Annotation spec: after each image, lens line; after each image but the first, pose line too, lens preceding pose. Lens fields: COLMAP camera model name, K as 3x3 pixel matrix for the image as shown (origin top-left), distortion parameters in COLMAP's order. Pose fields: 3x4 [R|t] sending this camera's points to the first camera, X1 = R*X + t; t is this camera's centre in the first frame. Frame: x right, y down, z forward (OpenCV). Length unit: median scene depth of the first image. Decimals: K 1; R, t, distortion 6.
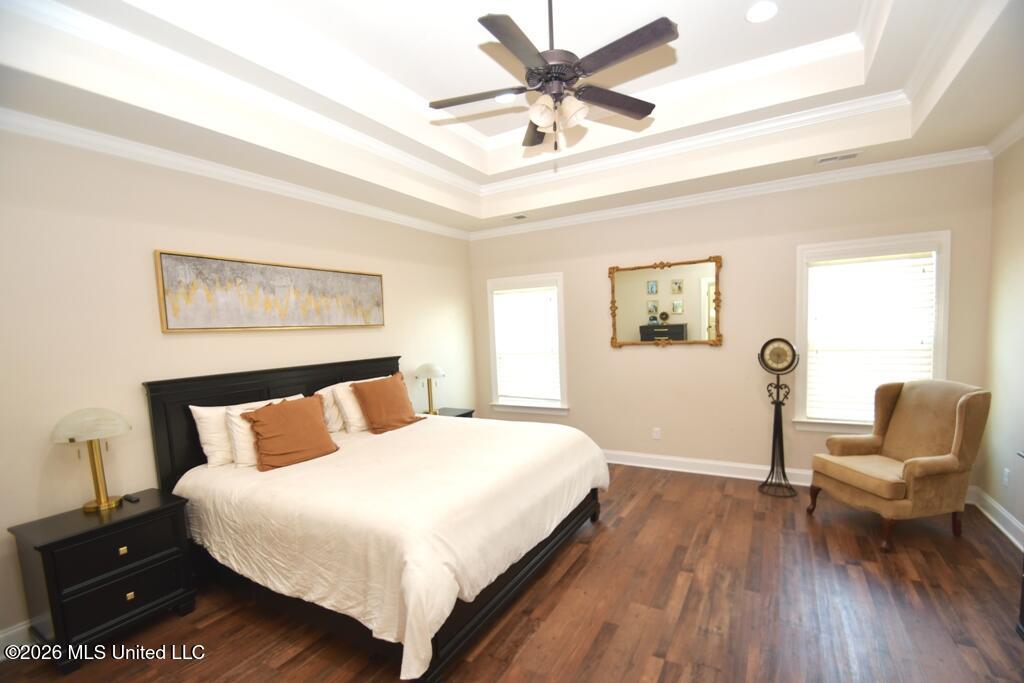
lens RADIAL K [[447.6, 0, 515.6], [0, 447.6, 366.5], [0, 0, 1]] dist [0.002034, -0.012846]
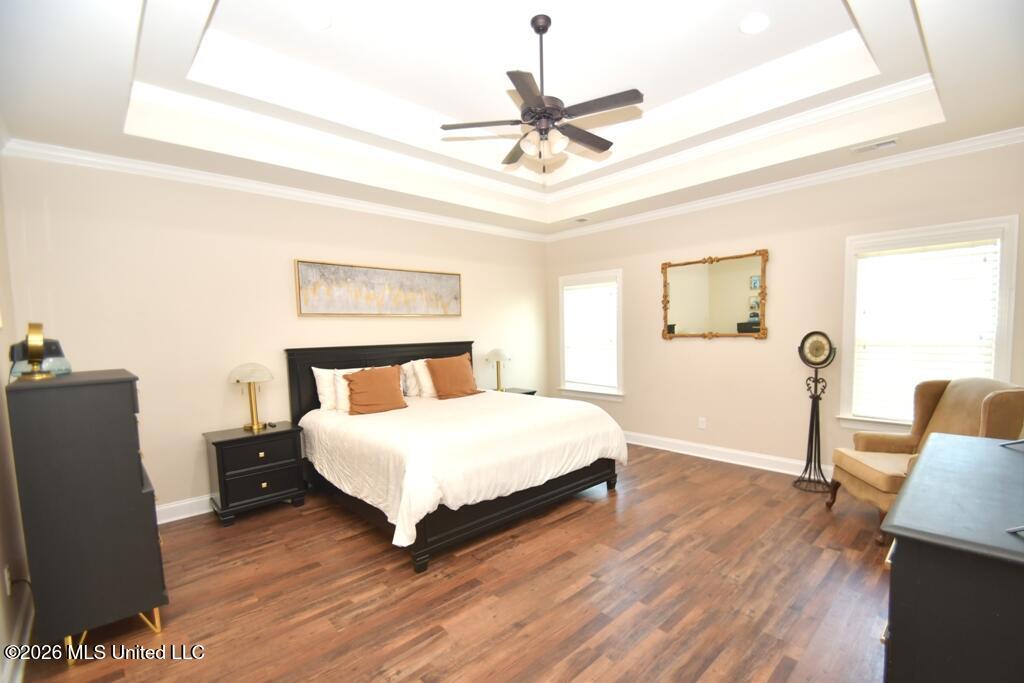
lens RADIAL K [[447.6, 0, 515.6], [0, 447.6, 366.5], [0, 0, 1]] dist [0.002034, -0.012846]
pose [[0.954249, 0.044031, -0.295754, 0.268849], [-0.042980, 0.999025, 0.010059, 0.035836], [0.295909, 0.003112, 0.955211, -0.152237]]
